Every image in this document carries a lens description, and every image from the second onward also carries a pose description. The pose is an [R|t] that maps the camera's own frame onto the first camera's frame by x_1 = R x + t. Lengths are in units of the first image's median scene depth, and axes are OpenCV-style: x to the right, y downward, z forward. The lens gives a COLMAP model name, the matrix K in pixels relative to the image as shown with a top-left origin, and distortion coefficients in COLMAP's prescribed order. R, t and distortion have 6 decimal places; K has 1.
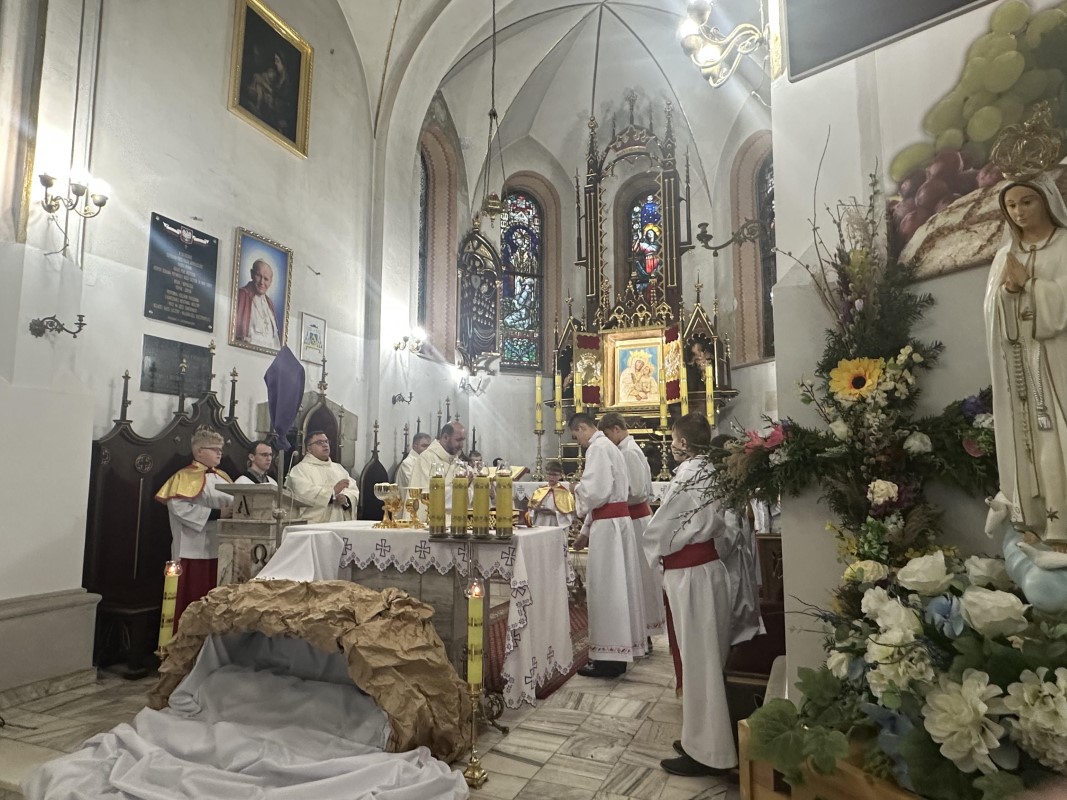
lens RADIAL K [[667.6, 0, 528.1], [0, 667.6, 399.9], [0, 0, 1]] dist [-0.001376, -0.000732]
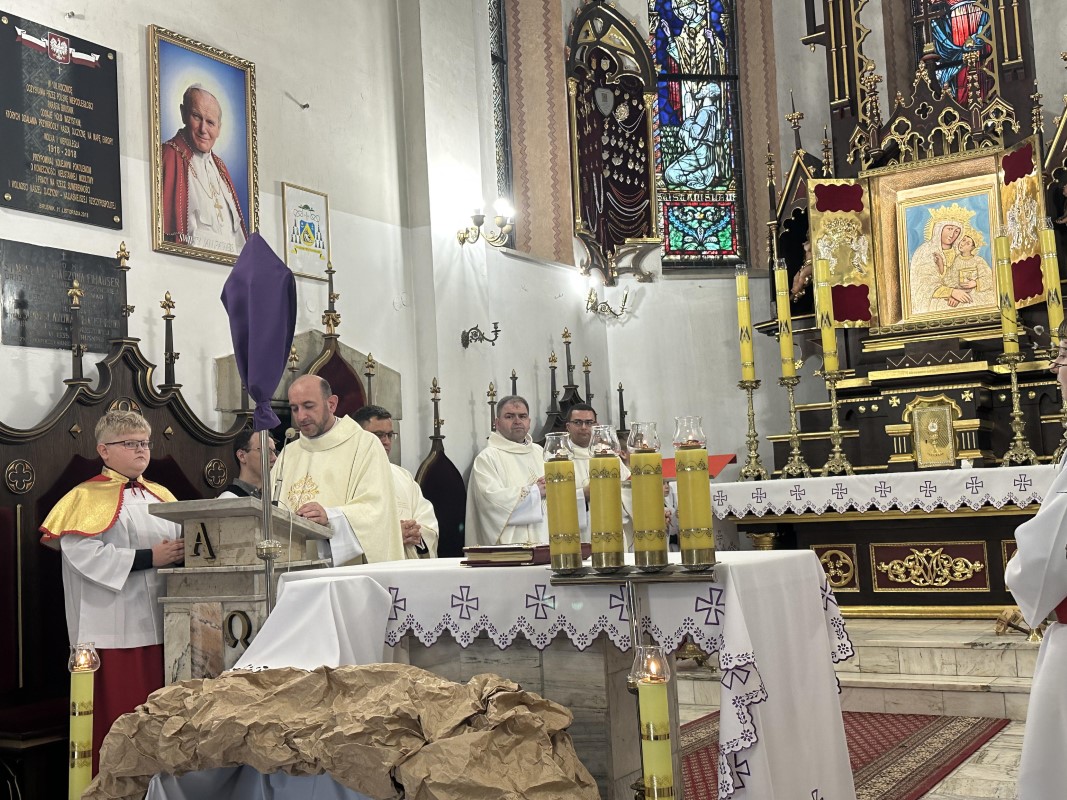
lens RADIAL K [[1272.4, 0, 526.5], [0, 1272.4, 395.1], [0, 0, 1]] dist [0.216782, -0.493024]
pose [[0.986224, -0.066120, -0.151628, -0.003168], [0.071664, 0.996935, 0.031388, 0.013021], [0.149088, -0.041822, 0.987939, 0.011062]]
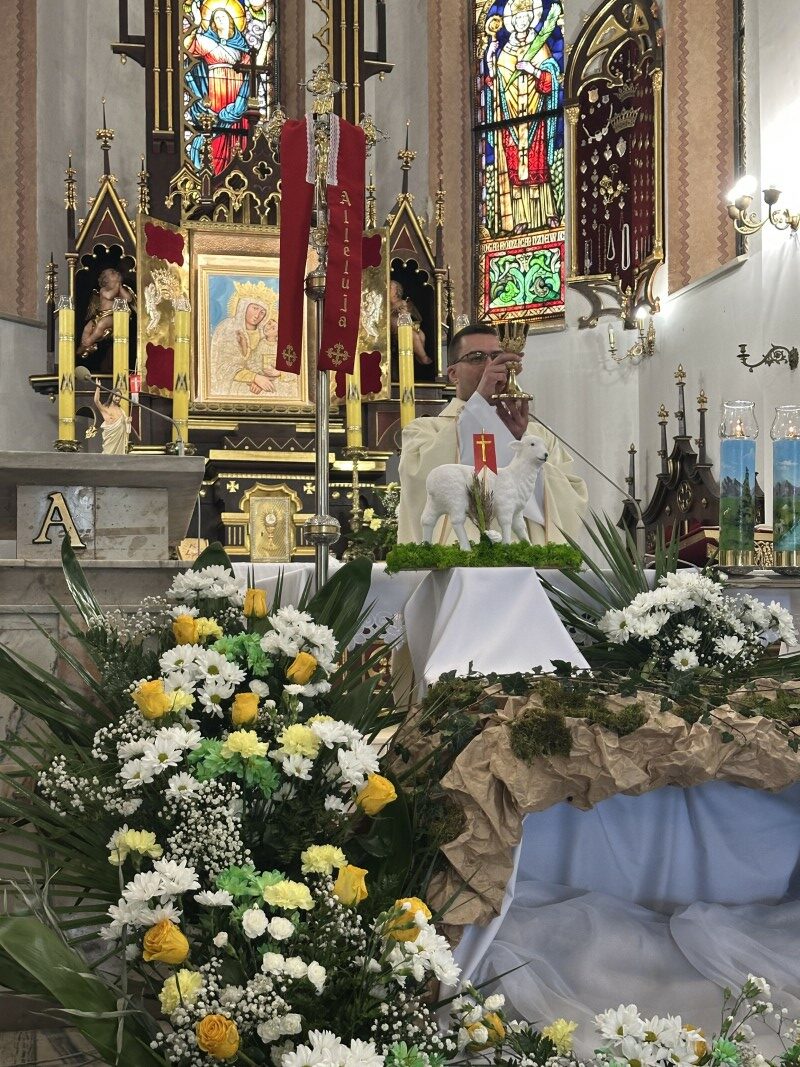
lens RADIAL K [[1482.2, 0, 387.4], [0, 1482.2, 539.8], [0, 0, 1]] dist [0.208755, -0.432016]
pose [[0.812706, 0.031555, 0.581819, -0.342894], [-0.061008, 0.997652, 0.031110, 0.062529], [-0.579471, -0.060779, 0.812723, 0.133098]]
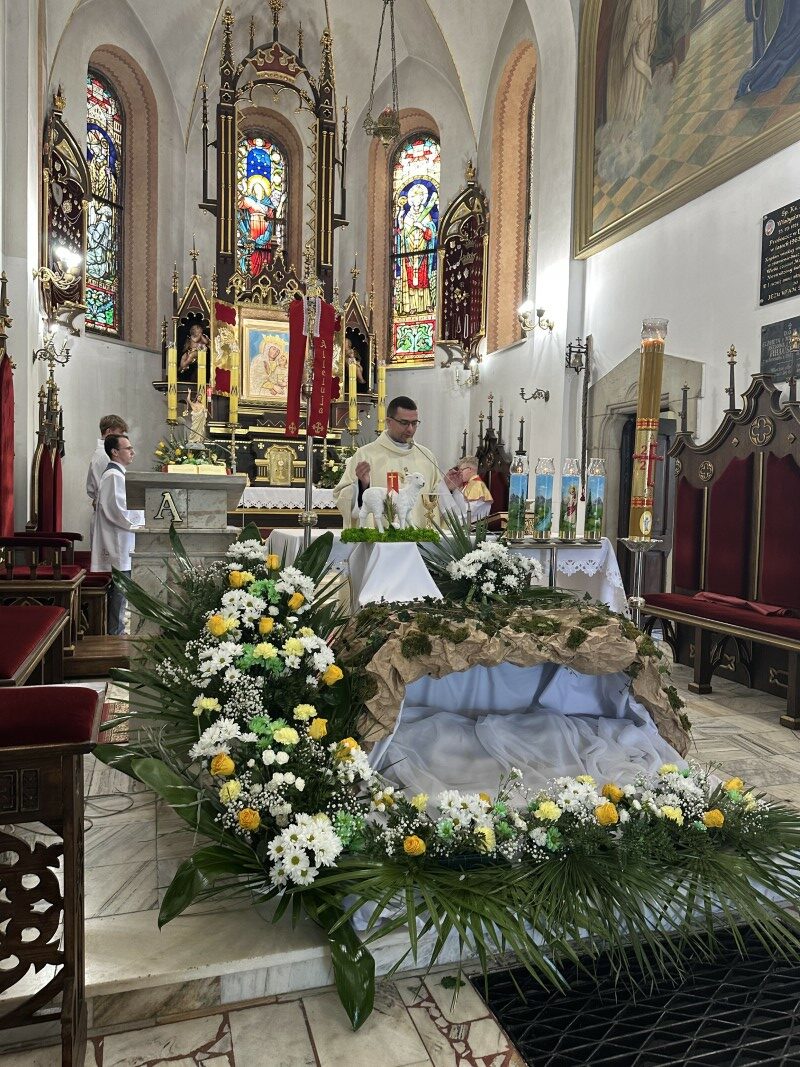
lens RADIAL K [[751.8, 0, 401.6], [0, 751.8, 527.7], [0, 0, 1]] dist [0.052155, -0.074861]
pose [[0.761208, -0.010733, 0.648419, -0.340786], [-0.096526, 0.986850, 0.129651, 0.028473], [-0.641284, -0.161281, 0.750162, 0.141967]]
